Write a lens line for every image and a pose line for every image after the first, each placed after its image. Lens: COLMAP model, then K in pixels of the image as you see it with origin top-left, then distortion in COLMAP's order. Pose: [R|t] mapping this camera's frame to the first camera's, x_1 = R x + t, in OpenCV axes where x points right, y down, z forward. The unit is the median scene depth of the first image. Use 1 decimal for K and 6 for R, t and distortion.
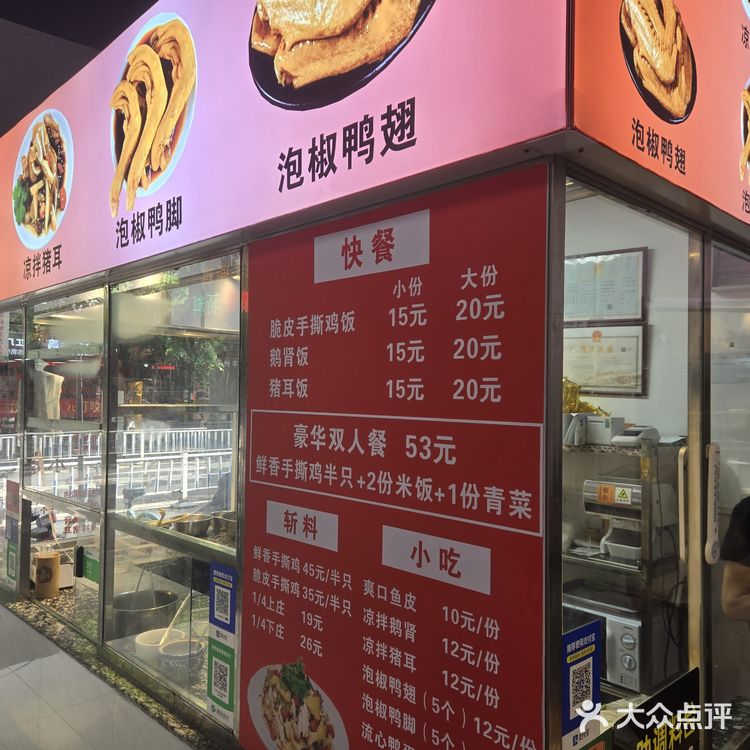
lens RADIAL K [[670.7, 0, 373.4], [0, 670.7, 379.9], [0, 0, 1]] dist [0.069088, -0.038403]
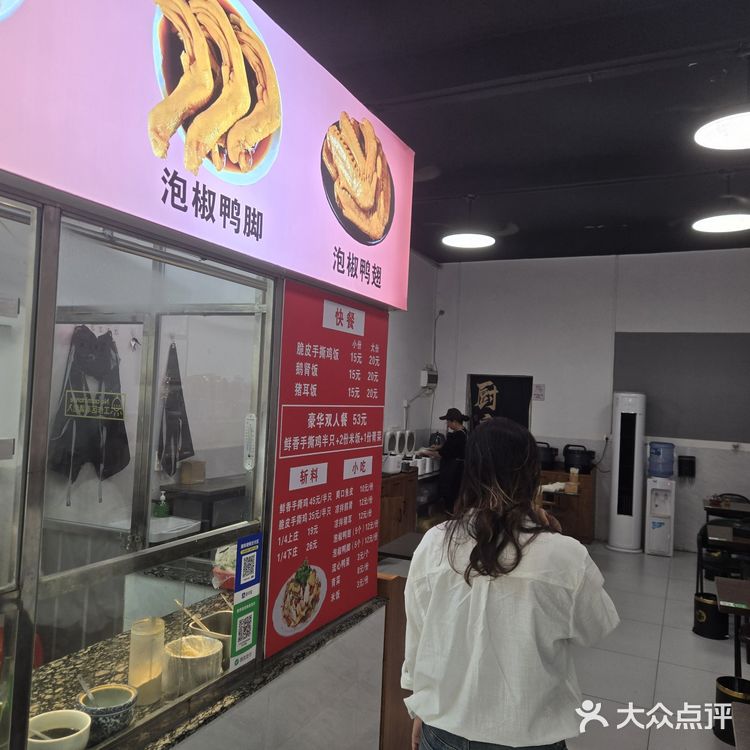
lens RADIAL K [[670.7, 0, 377.7], [0, 670.7, 374.5], [0, 0, 1]] dist [0.069088, -0.038403]
pose [[-0.365345, -0.000715, 0.930872, -1.230490], [-0.067419, 0.997394, -0.025694, 0.004384], [-0.928428, -0.072145, -0.364441, 1.081922]]
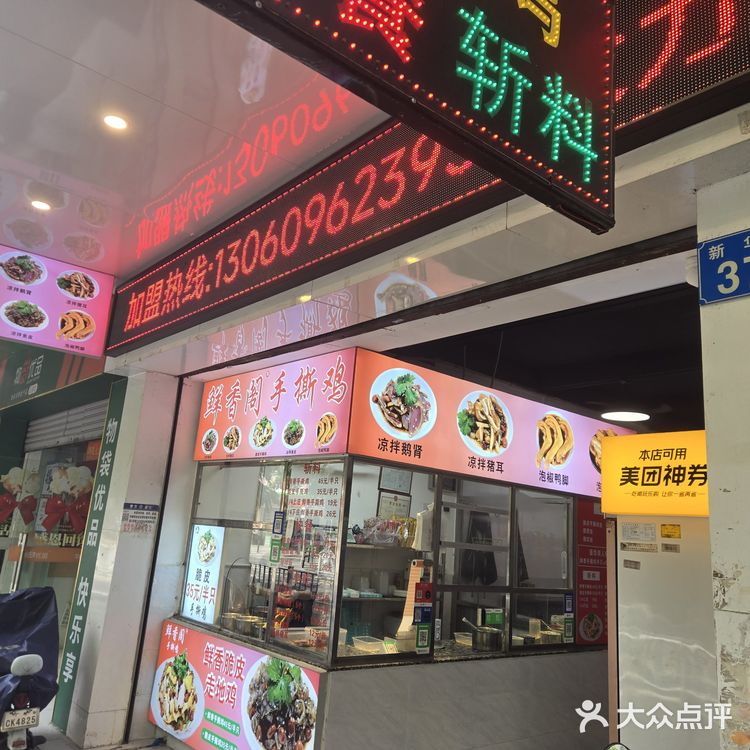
lens RADIAL K [[670.7, 0, 373.8], [0, 670.7, 368.3], [0, 0, 1]] dist [0.069088, -0.038403]
pose [[0.058217, 0.230865, 0.971243, -3.239952], [-0.100034, 0.969345, -0.224418, 0.042896], [-0.993279, -0.084092, 0.079526, 1.536935]]
